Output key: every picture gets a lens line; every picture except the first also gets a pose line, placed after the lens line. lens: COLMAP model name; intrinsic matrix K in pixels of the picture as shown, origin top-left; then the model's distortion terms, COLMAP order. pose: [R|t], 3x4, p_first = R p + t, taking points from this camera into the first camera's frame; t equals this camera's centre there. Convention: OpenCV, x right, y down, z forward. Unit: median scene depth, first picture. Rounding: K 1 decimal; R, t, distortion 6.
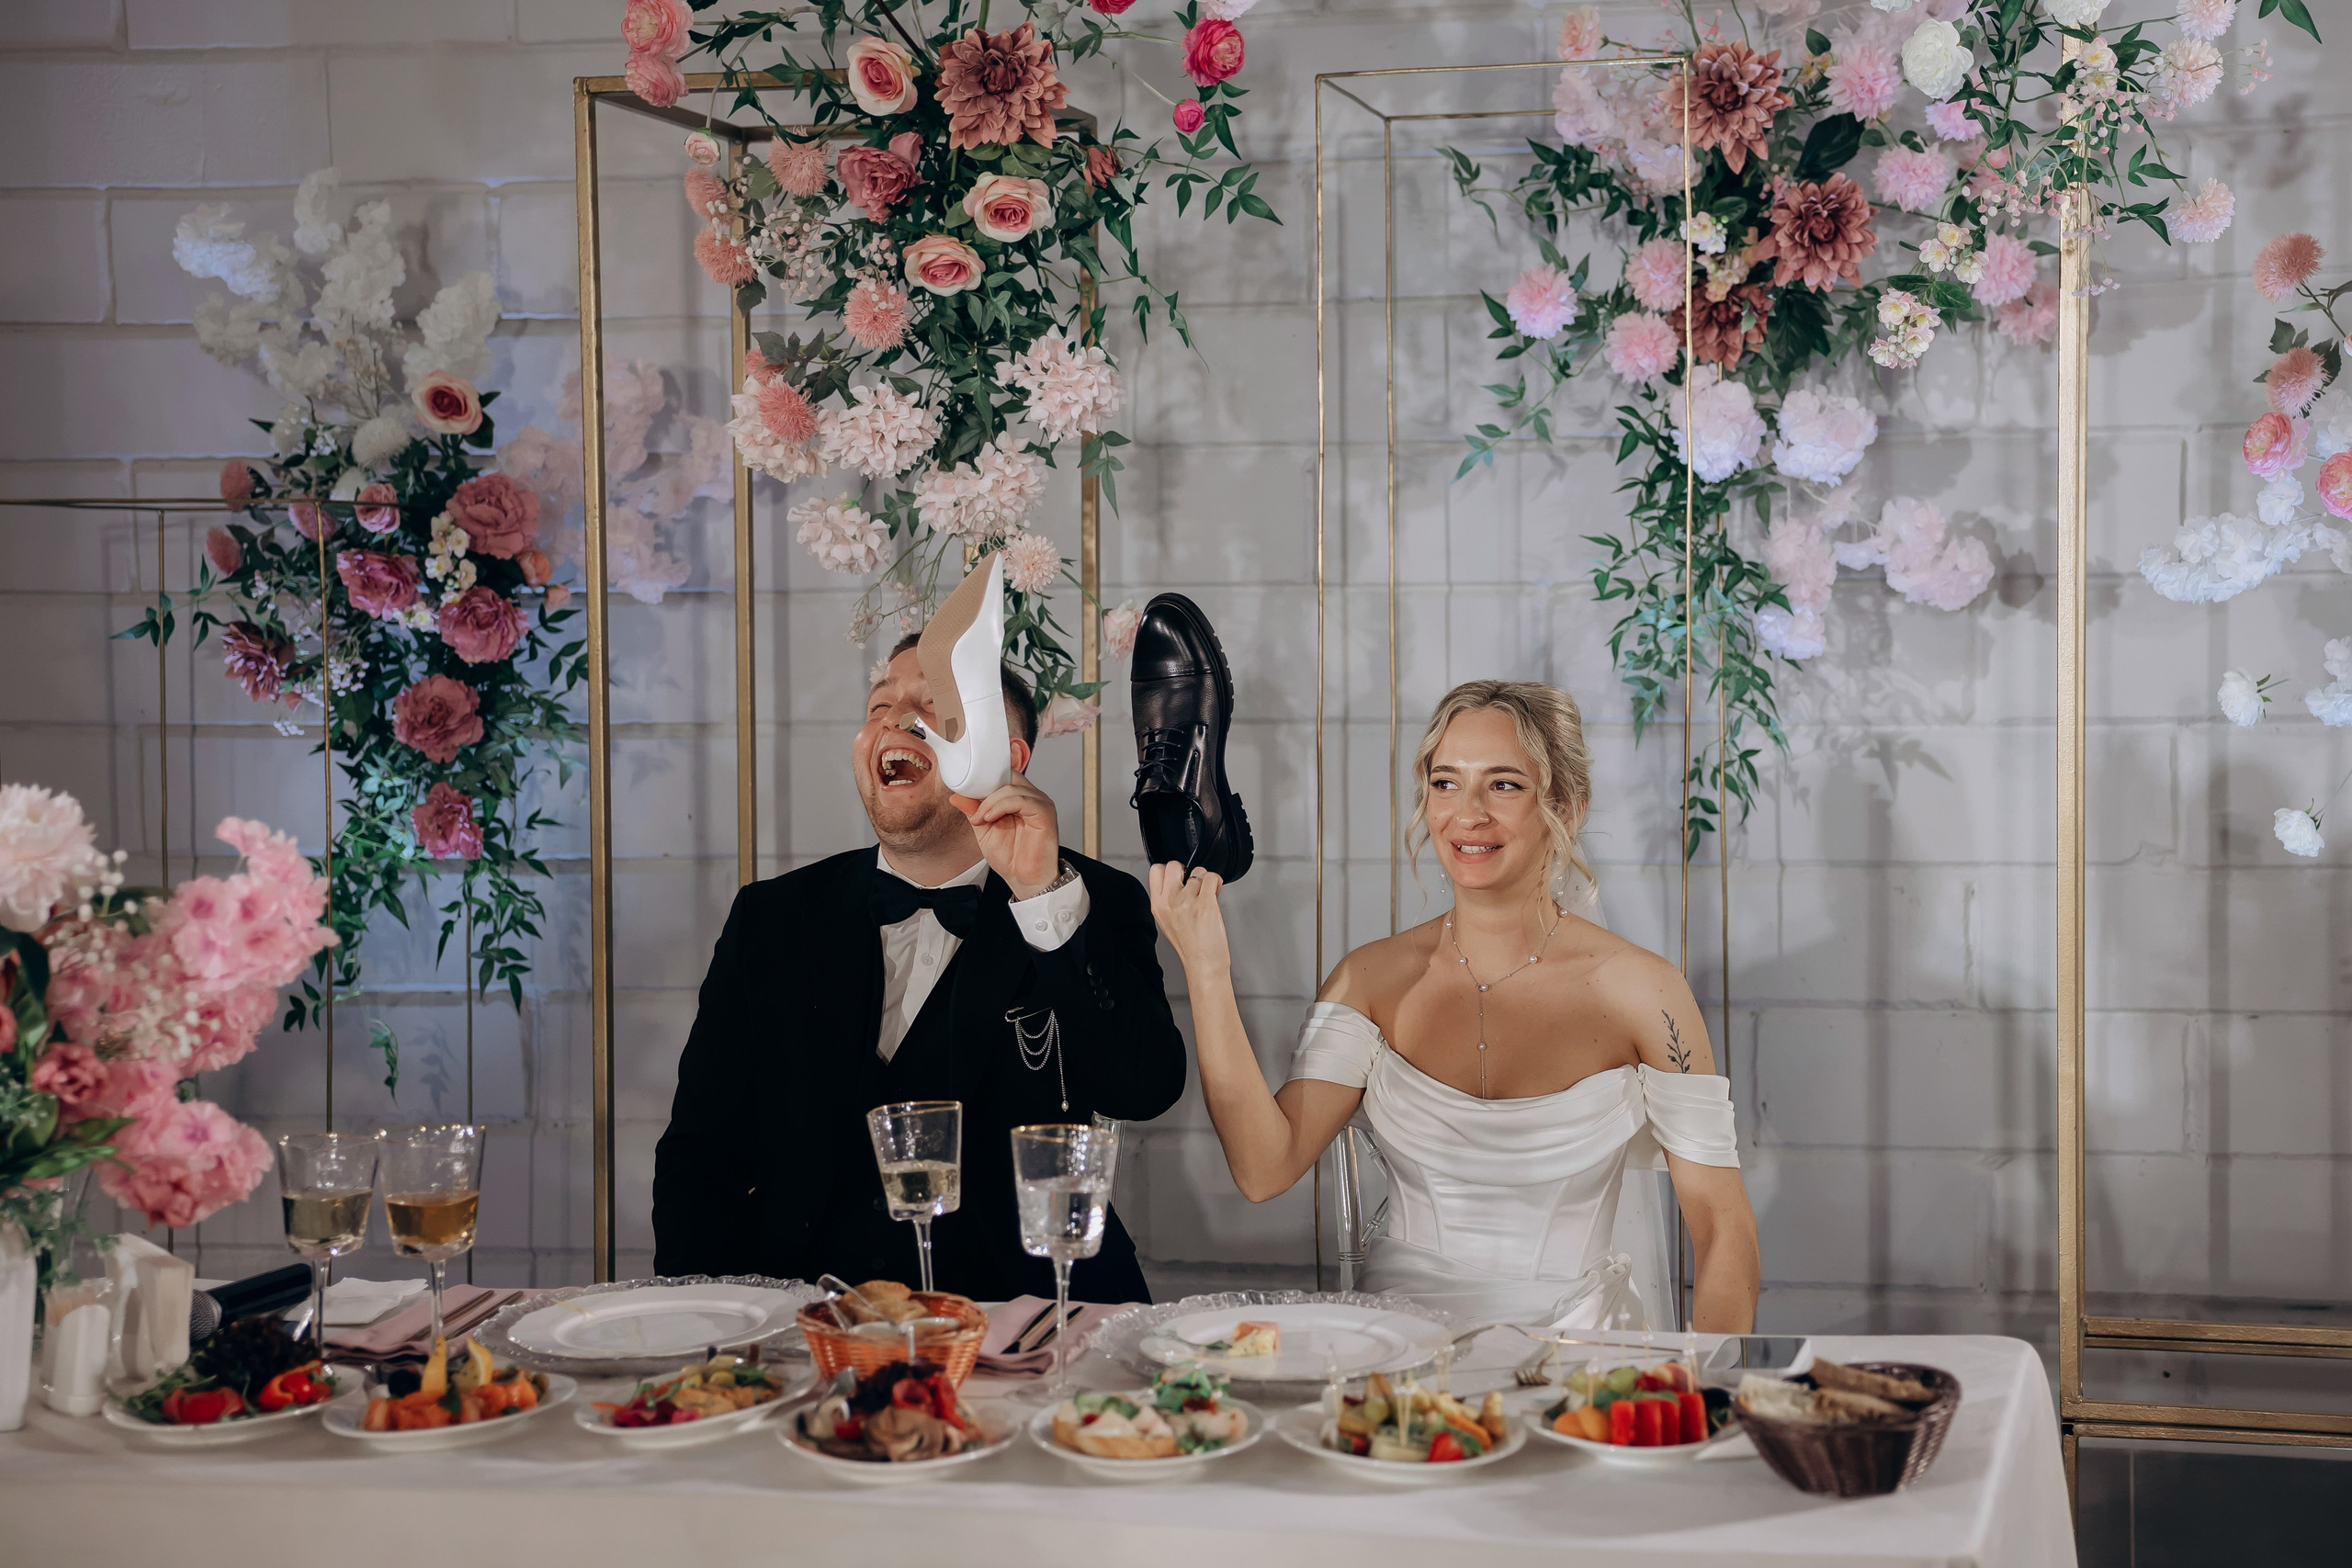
lens RADIAL K [[3839.2, 0, 1176.5], [0, 3839.2, 789.2], [0, 0, 1]] dist [0.129555, 0.000000]
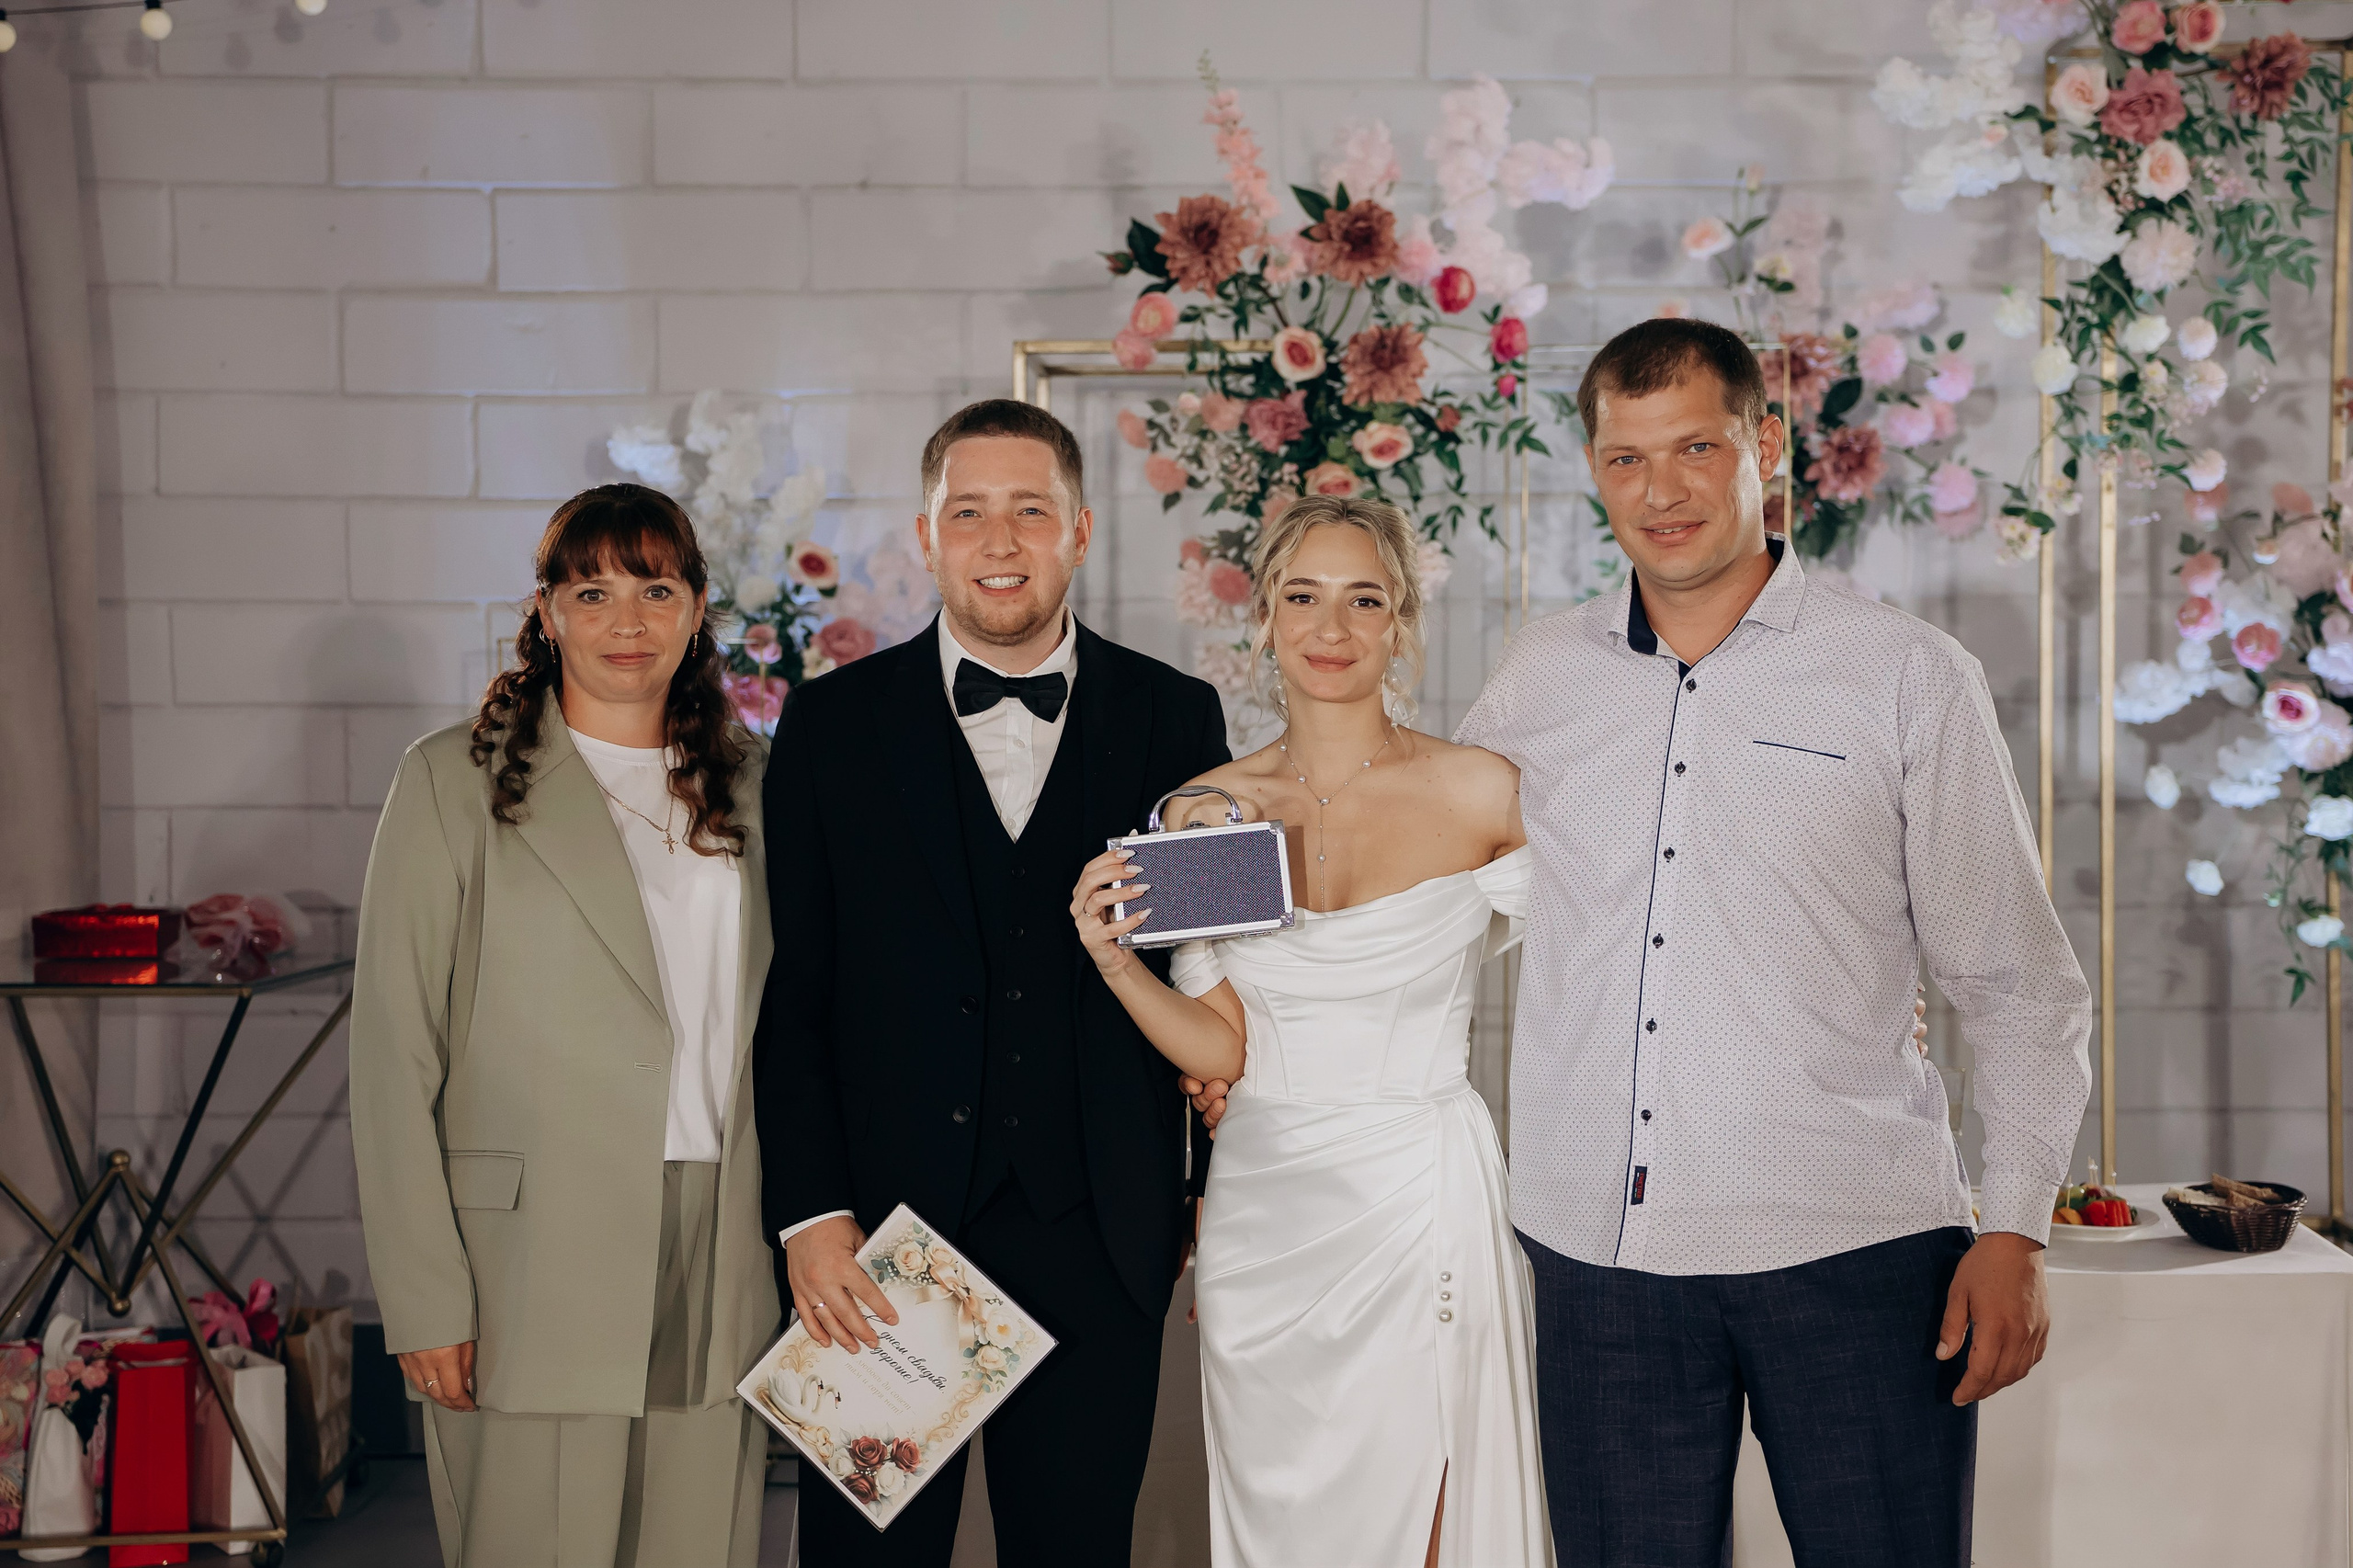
lens RADIAL K [[3530.4, 0, 1173.7], [0, 3530.4, 775.2], [0, 0, 1]] dist [0.006534, 0.000000]
pose [[0.986677, 0.000168, 0.162694, -0.326011], [0.003967, 0.999677, -0.025088, 0.004987], [-0.162645, 0.025399, 0.986358, -0.278609]]
